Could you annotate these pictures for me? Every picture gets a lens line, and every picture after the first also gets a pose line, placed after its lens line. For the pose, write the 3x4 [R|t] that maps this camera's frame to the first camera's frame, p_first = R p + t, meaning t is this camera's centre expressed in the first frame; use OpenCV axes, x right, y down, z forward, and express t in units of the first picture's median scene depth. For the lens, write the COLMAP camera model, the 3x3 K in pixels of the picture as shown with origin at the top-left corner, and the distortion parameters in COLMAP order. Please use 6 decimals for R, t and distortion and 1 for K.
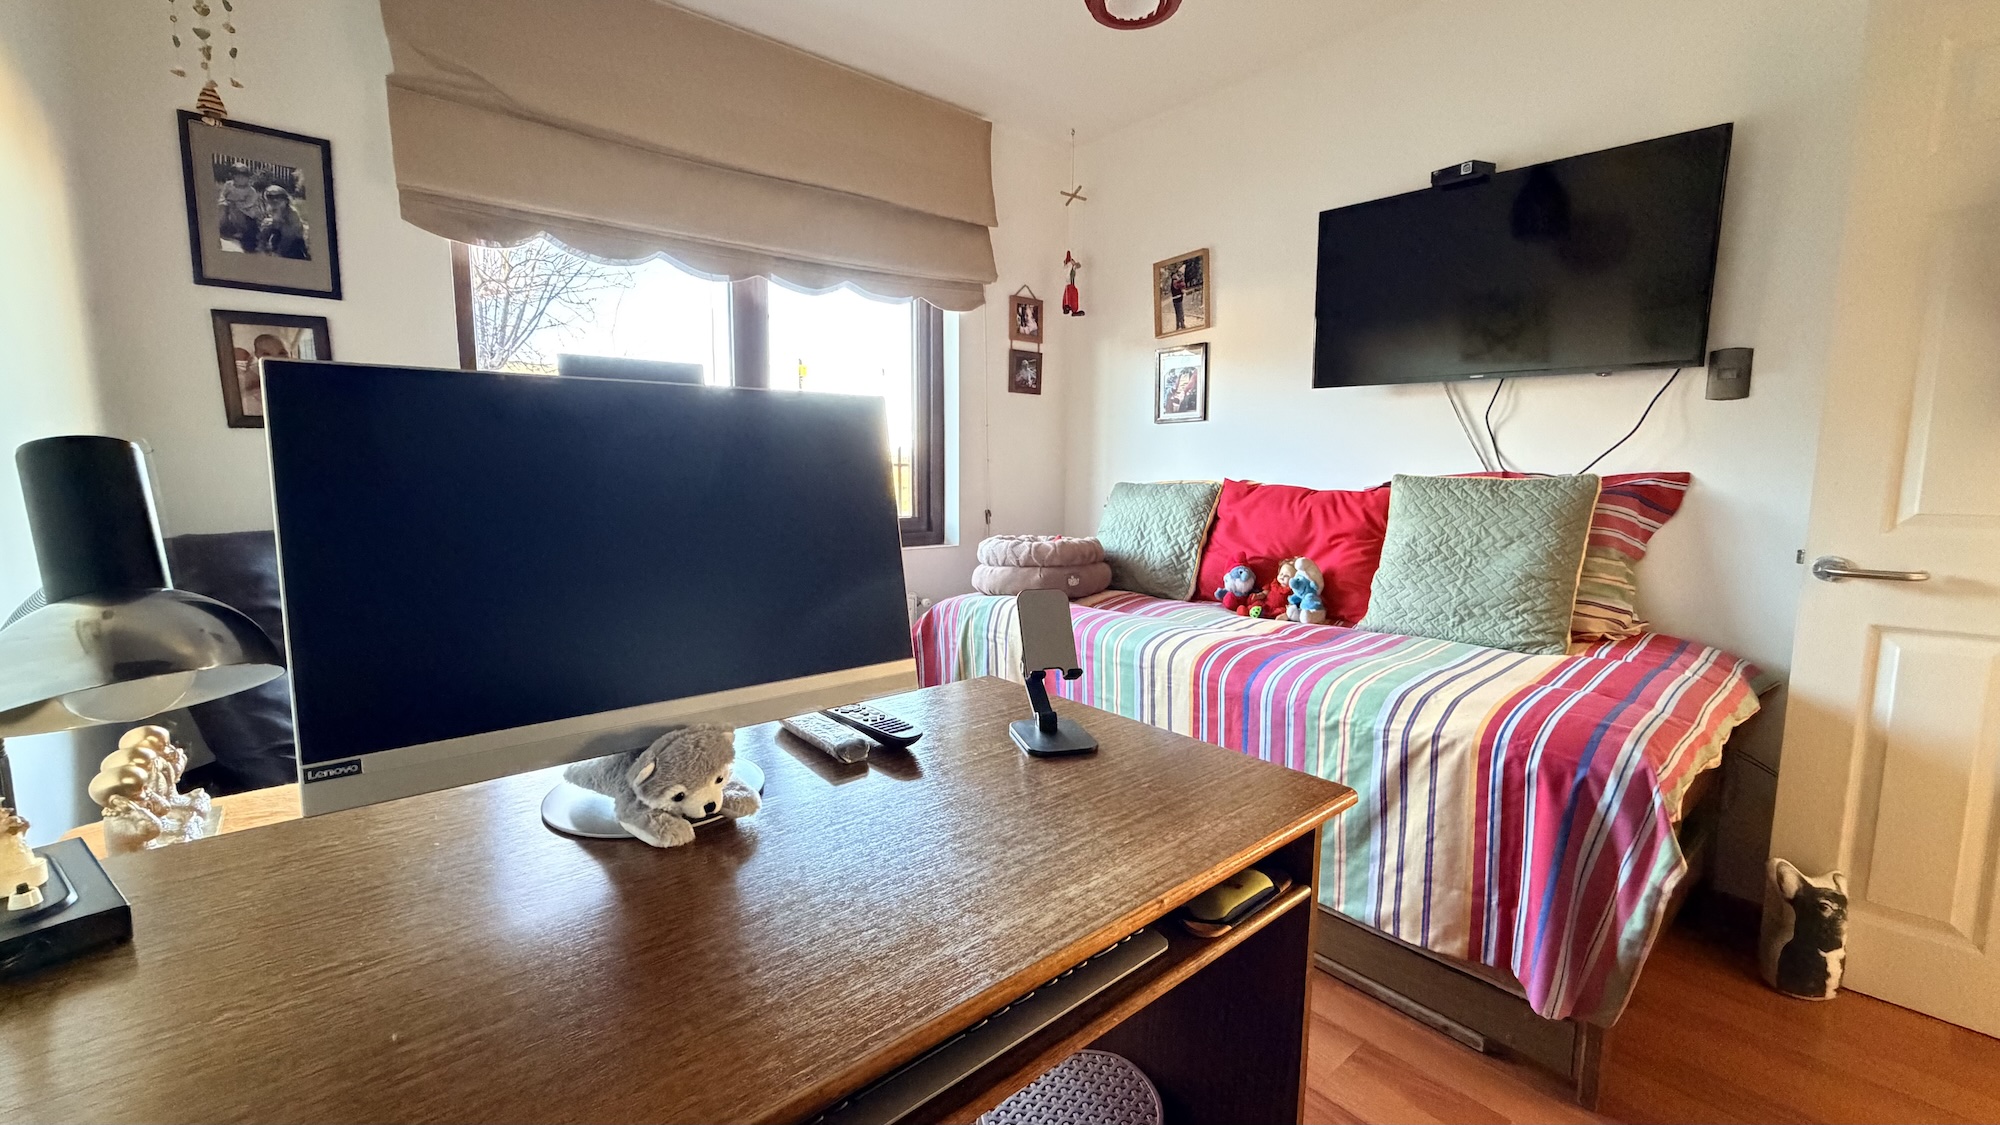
lens RADIAL K [[799.8, 0, 996.6], [0, 799.8, 559.1], [0, 0, 1]] dist [0.001724, 0.000190]
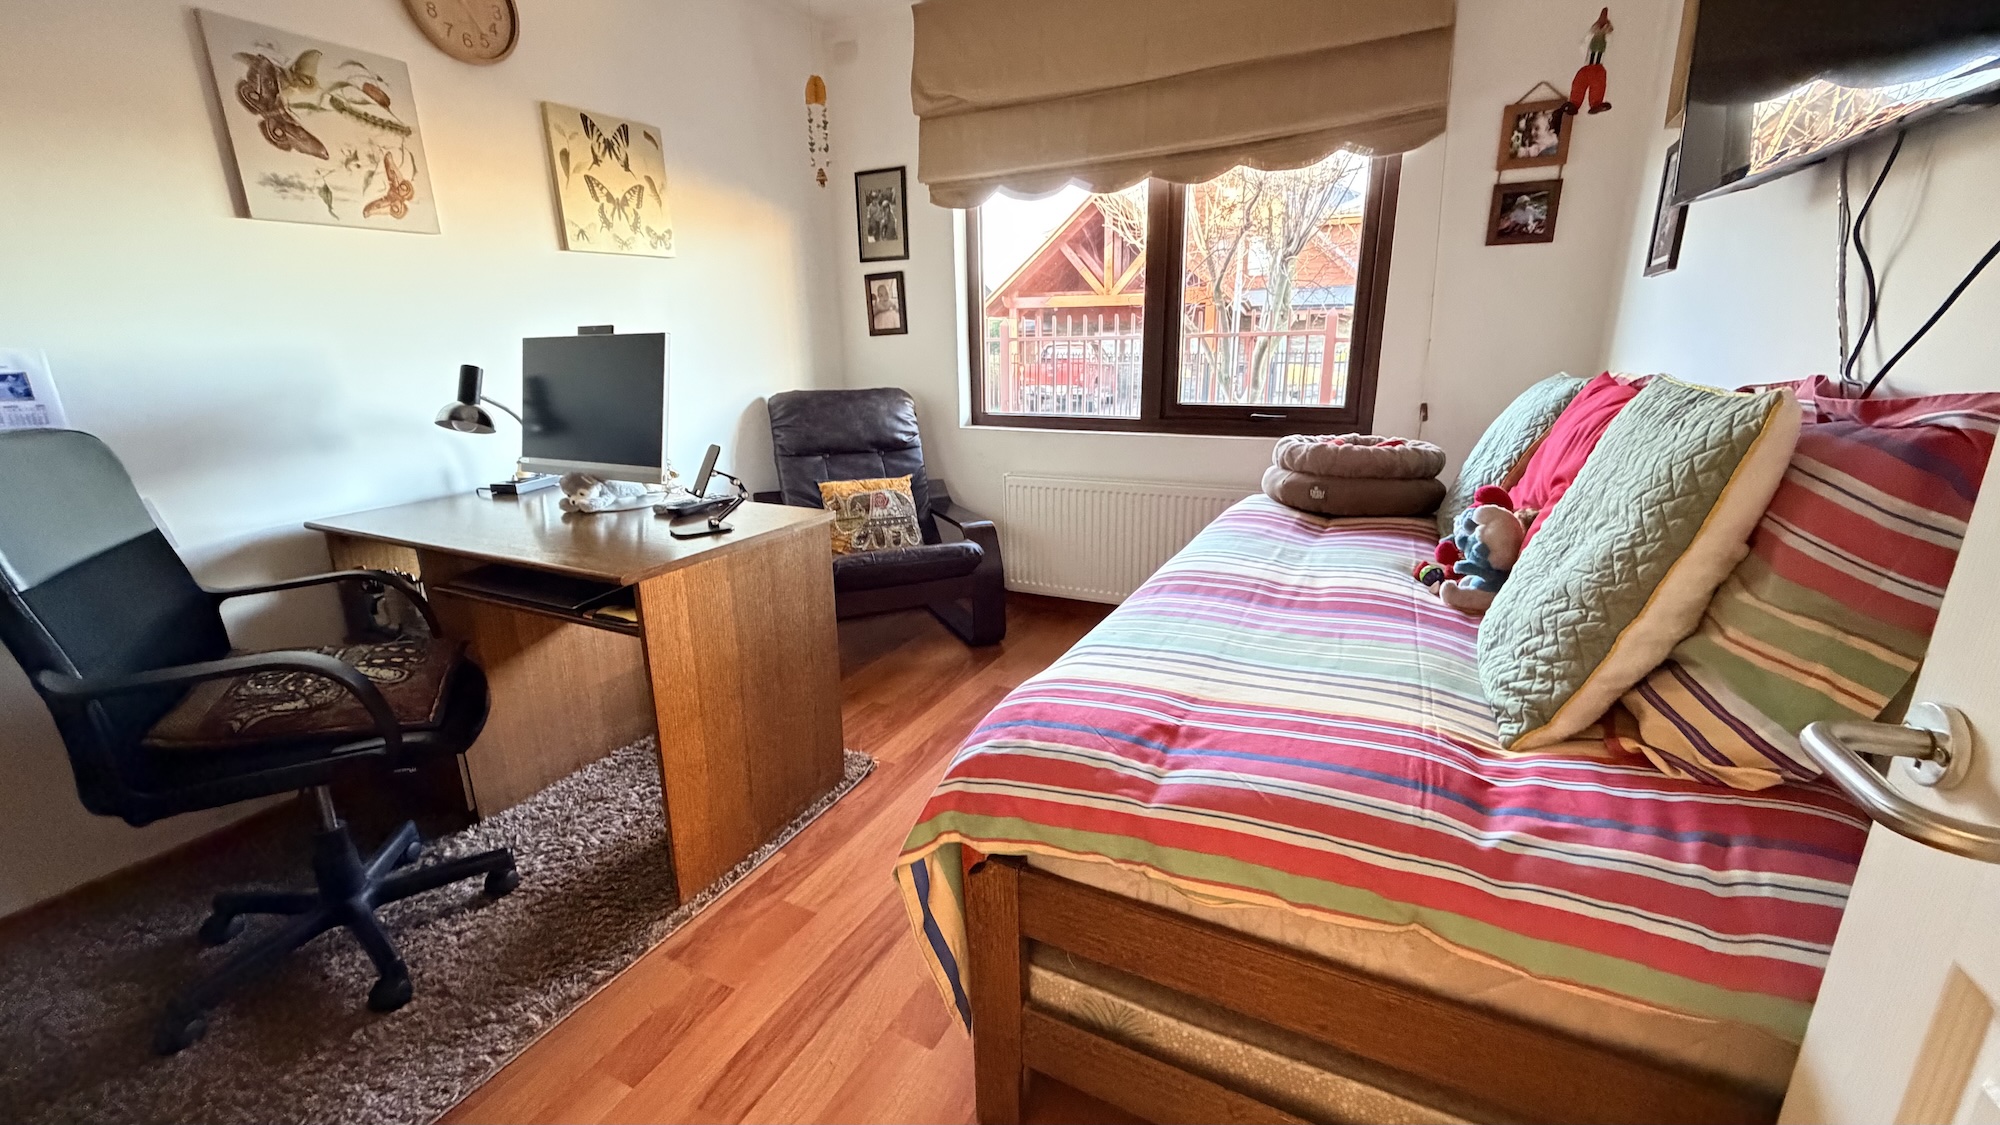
lens RADIAL K [[799.8, 0, 1000.6], [0, 799.8, 566.1], [0, 0, 1]] dist [0.001724, 0.000190]
pose [[0.383593, 0.240270, -0.891699, 0.609992], [-0.086895, 0.970669, 0.224168, -0.047623], [0.919405, -0.008505, 0.393220, 0.293519]]
